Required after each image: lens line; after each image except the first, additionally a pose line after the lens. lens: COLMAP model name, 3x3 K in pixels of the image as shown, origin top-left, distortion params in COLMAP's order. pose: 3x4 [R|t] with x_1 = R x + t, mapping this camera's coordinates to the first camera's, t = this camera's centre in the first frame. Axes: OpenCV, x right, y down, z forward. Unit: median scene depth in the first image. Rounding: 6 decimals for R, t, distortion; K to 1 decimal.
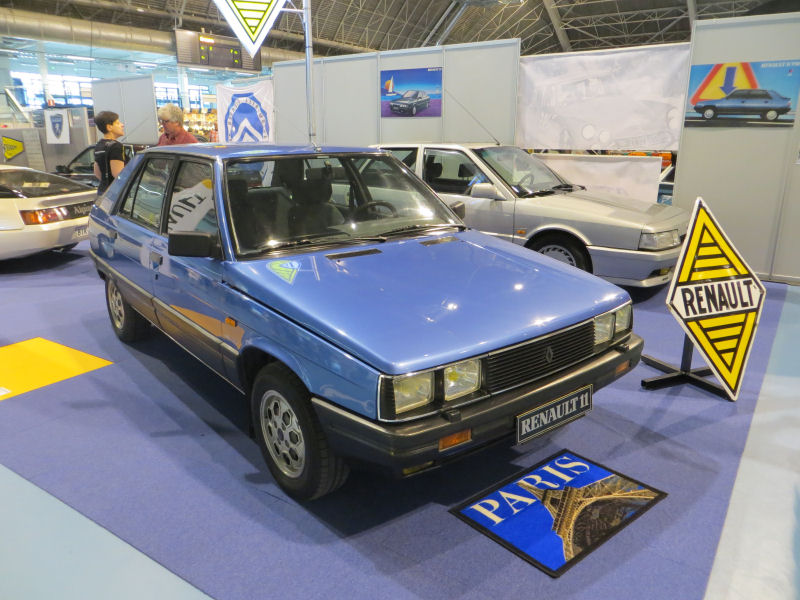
lens RADIAL K [[604.7, 0, 399.6], [0, 604.7, 299.5], [0, 0, 1]] dist [-0.021176, 0.002146]
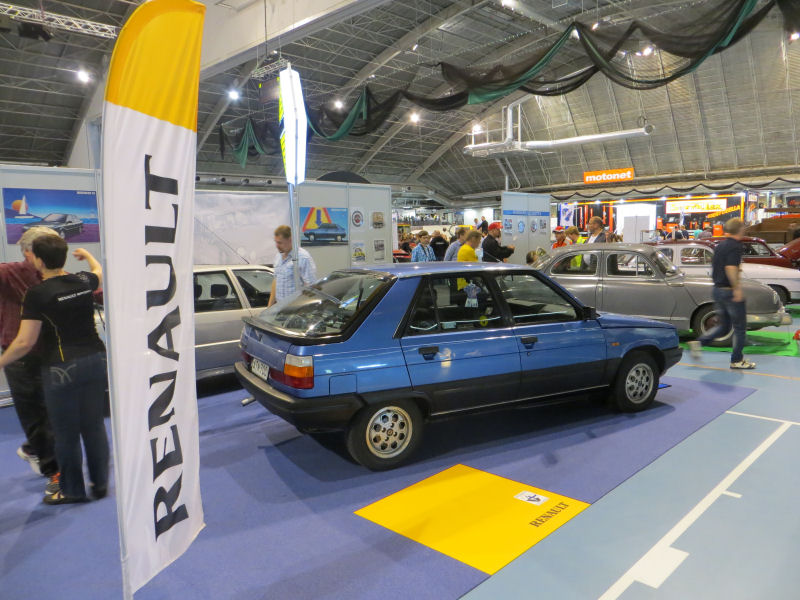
lens RADIAL K [[604.7, 0, 401.3], [0, 604.7, 302.0], [0, 0, 1]] dist [-0.021176, 0.002146]
pose [[0.169990, -0.106672, 0.979655, -0.872894], [0.288181, 0.956047, 0.054096, -0.148952], [-0.942367, 0.273122, 0.193259, 0.464696]]
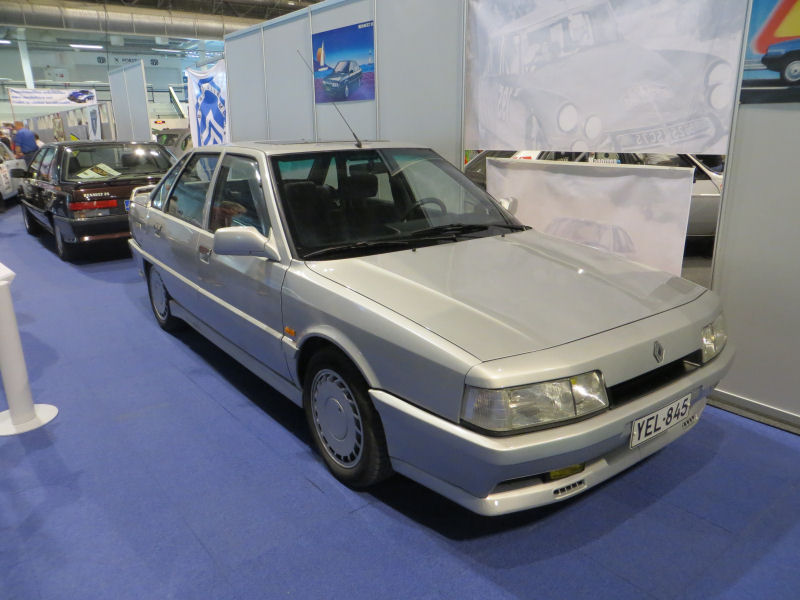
lens RADIAL K [[604.7, 0, 401.1], [0, 604.7, 301.5], [0, 0, 1]] dist [-0.021176, 0.002146]
pose [[0.955124, 0.066853, -0.288563, 0.334637], [-0.061895, 0.997737, 0.026285, -0.121513], [0.289668, -0.007245, 0.957100, 0.445869]]
